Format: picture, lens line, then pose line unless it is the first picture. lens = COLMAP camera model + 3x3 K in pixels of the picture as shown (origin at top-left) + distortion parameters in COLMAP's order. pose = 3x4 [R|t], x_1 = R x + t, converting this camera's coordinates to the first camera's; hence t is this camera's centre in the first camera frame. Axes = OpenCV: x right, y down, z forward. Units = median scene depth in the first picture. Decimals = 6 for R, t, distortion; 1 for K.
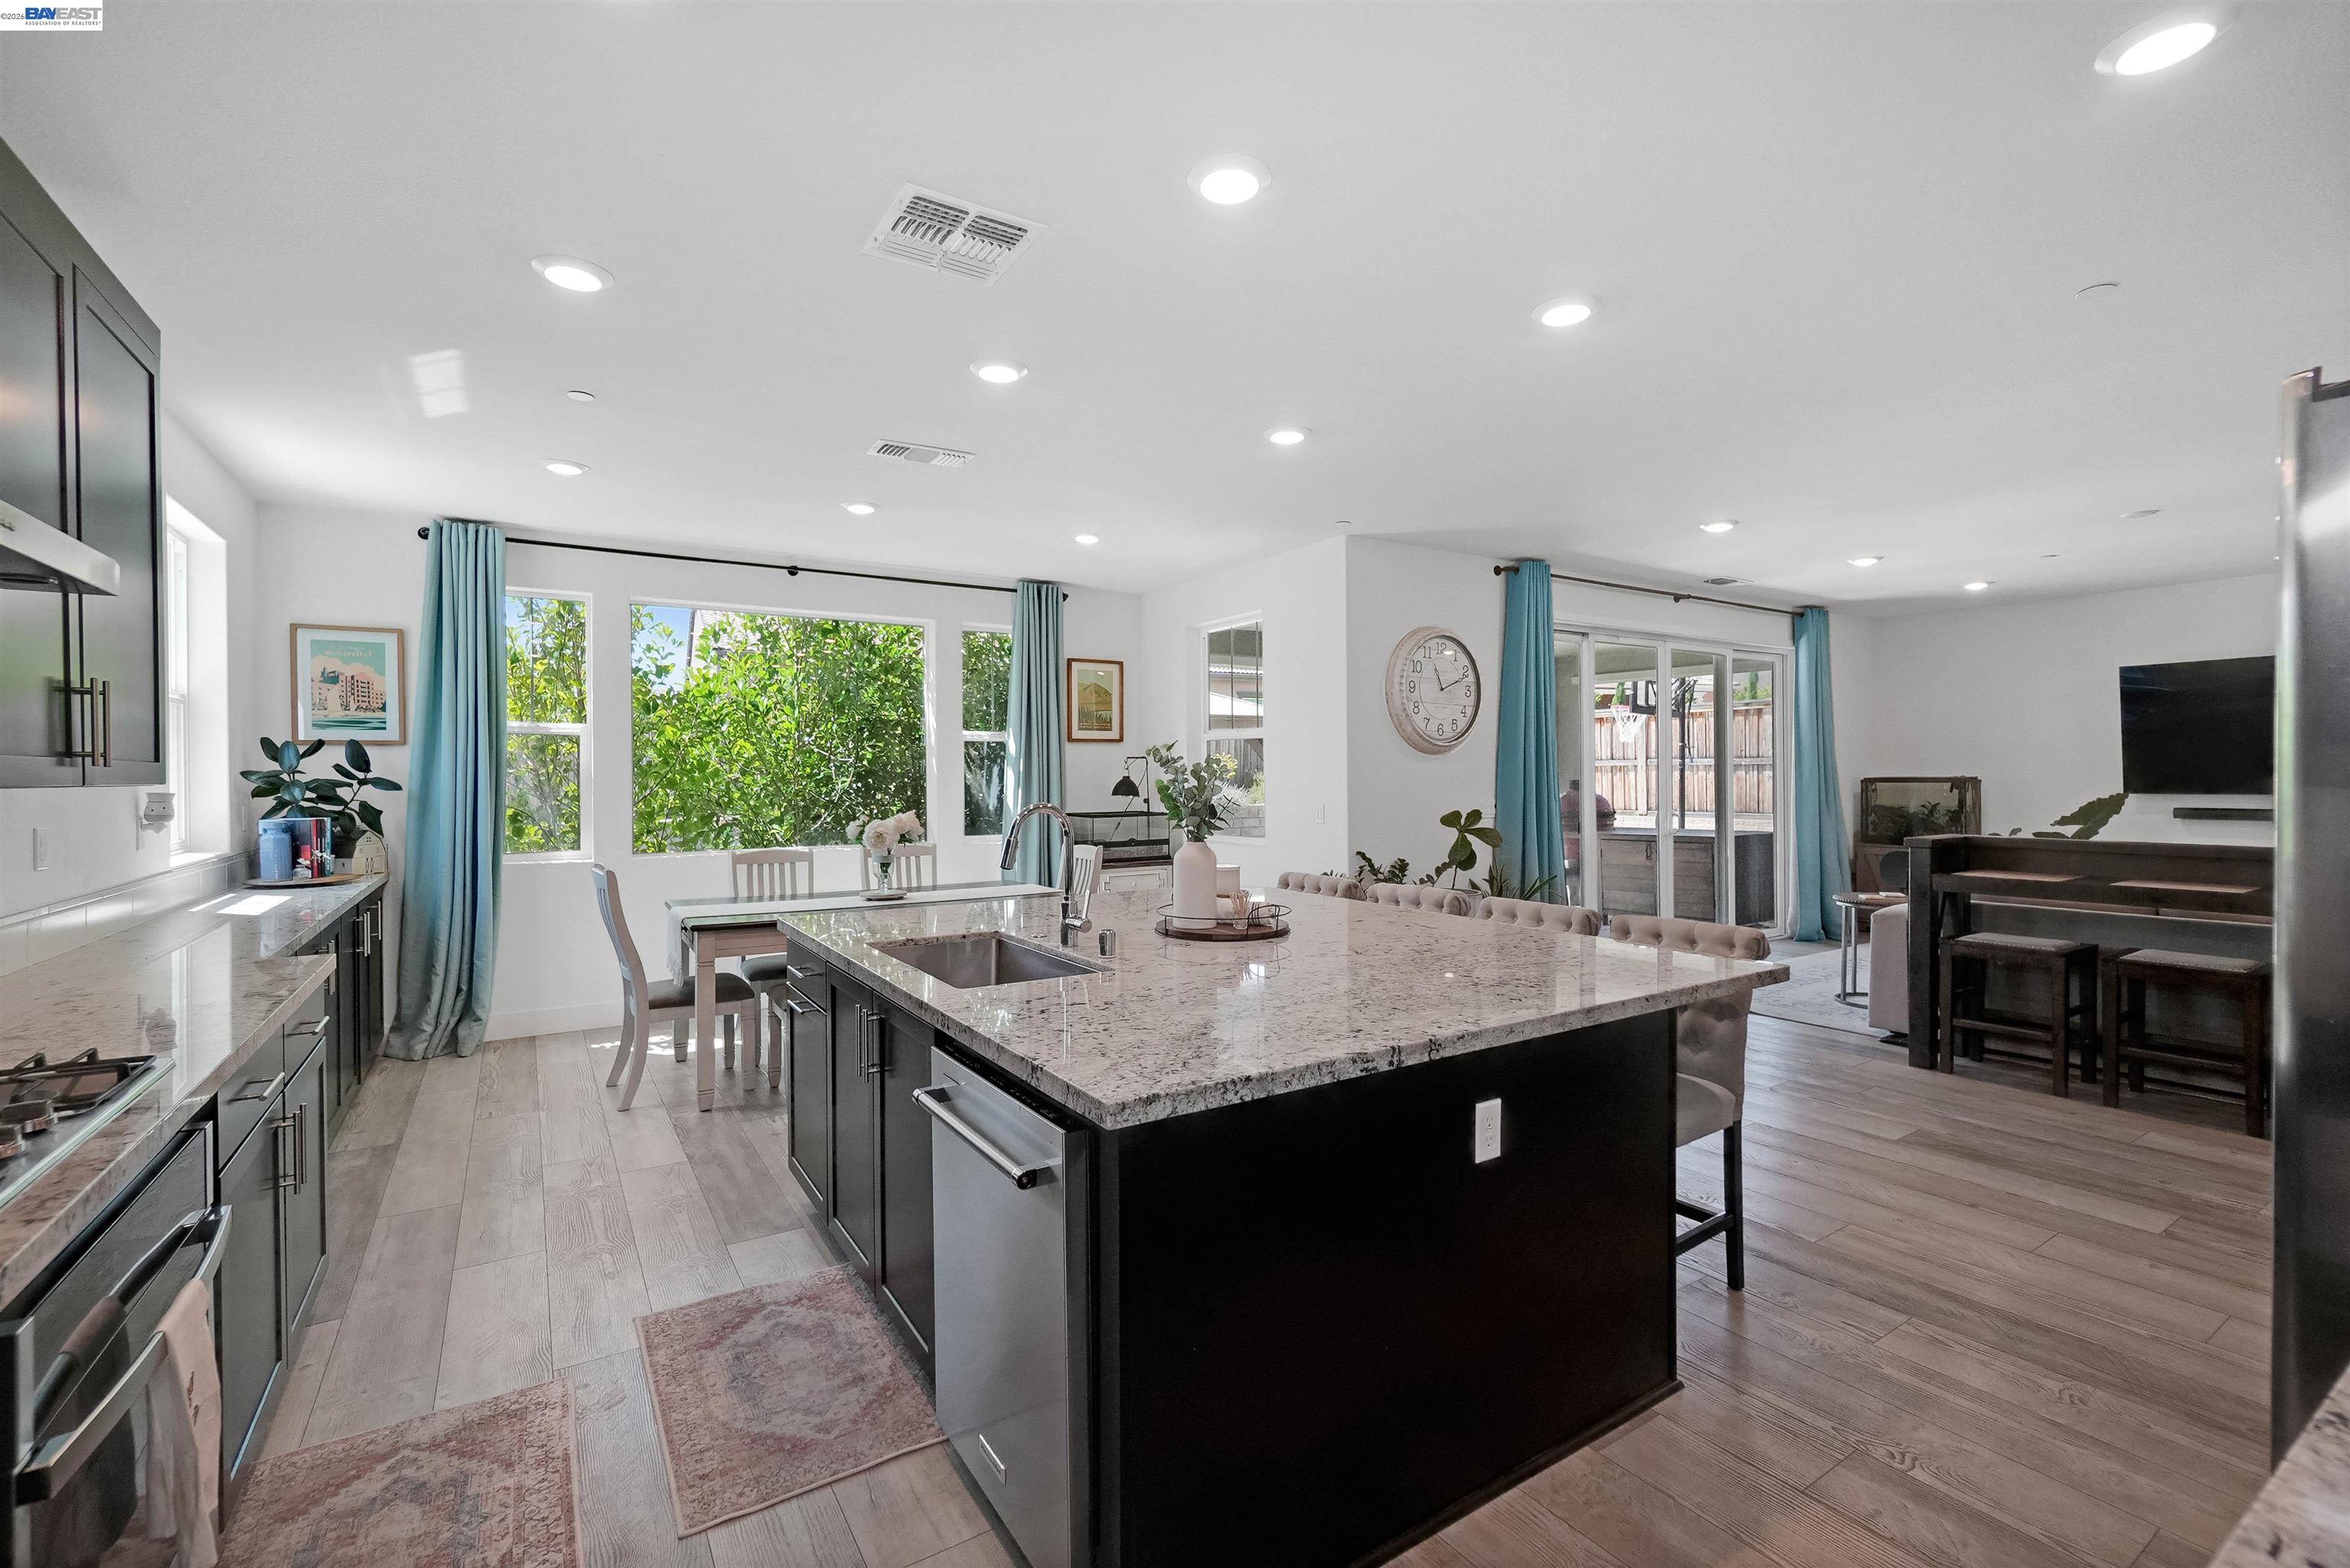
lens RADIAL K [[1020.6, 0, 1174.2], [0, 1020.6, 777.2], [0, 0, 1]] dist [-0.001107, -0.000220]
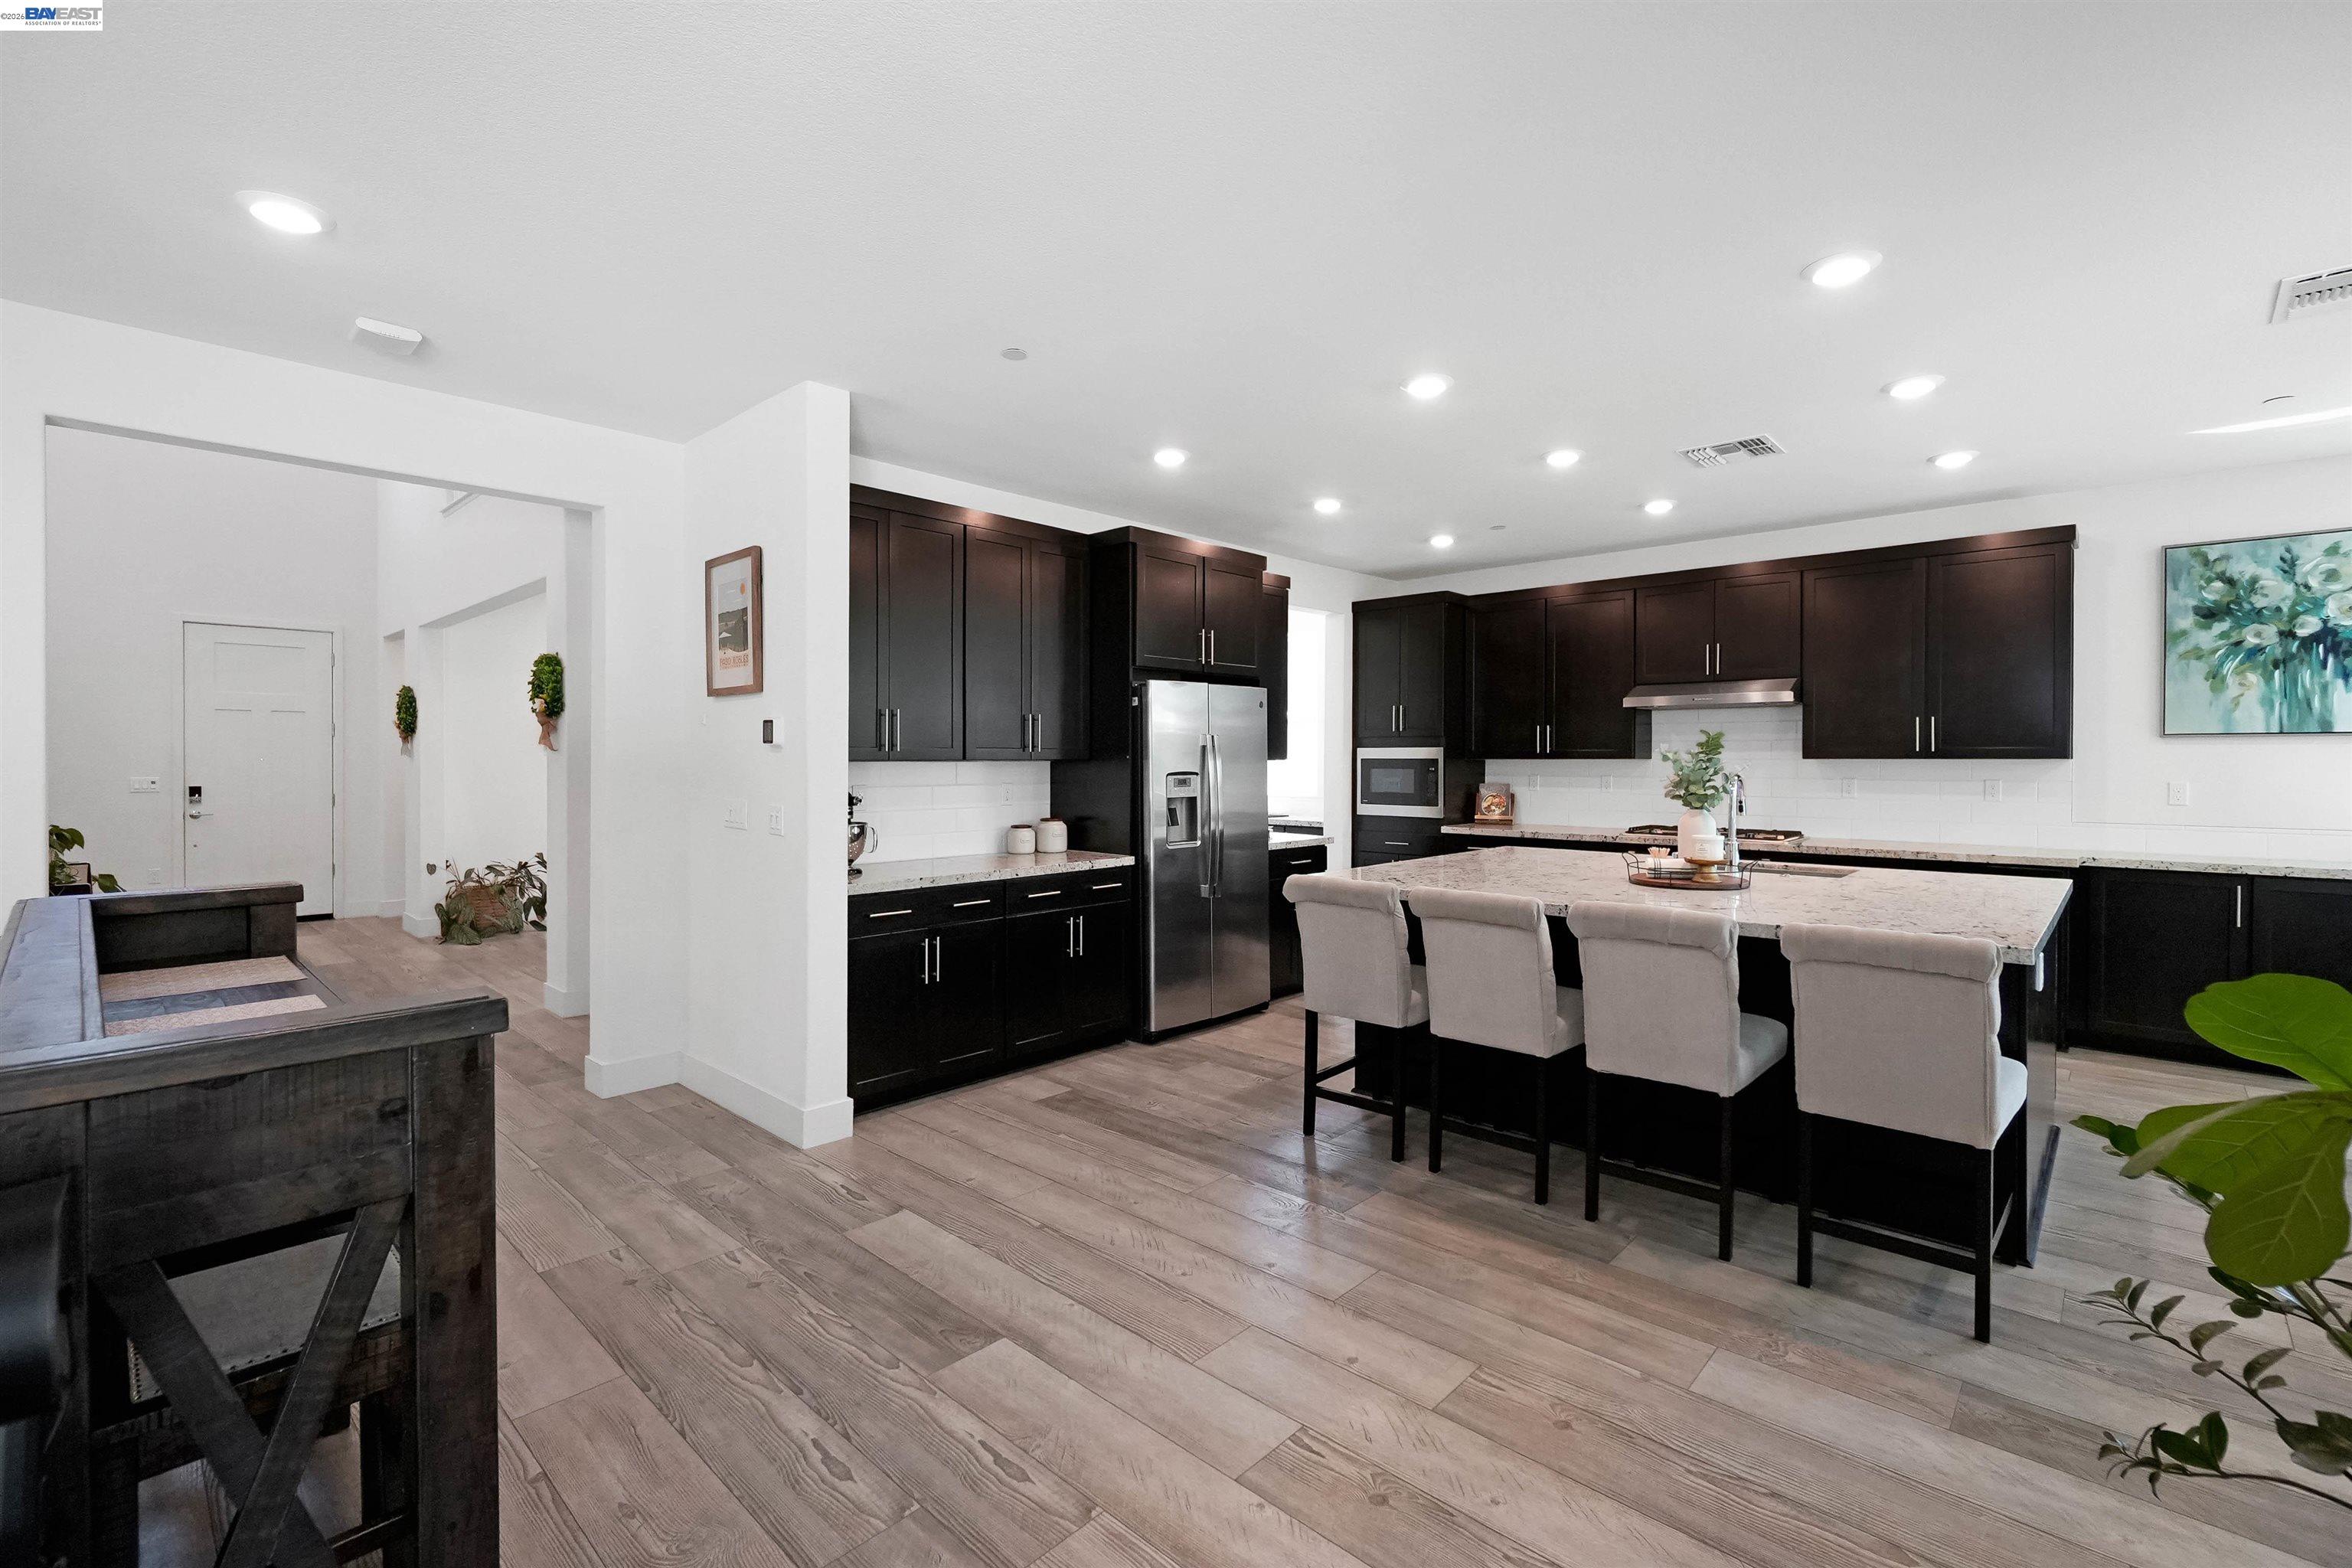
lens RADIAL K [[1030.0, 0, 1178.9], [0, 1030.0, 771.3], [0, 0, 1]] dist [0.004930, 0.000186]
pose [[-0.969694, 0.004252, -0.244285, 0.902317], [-0.000042, 0.999846, 0.017569, -0.008395], [0.244322, 0.017047, -0.969544, 1.953742]]
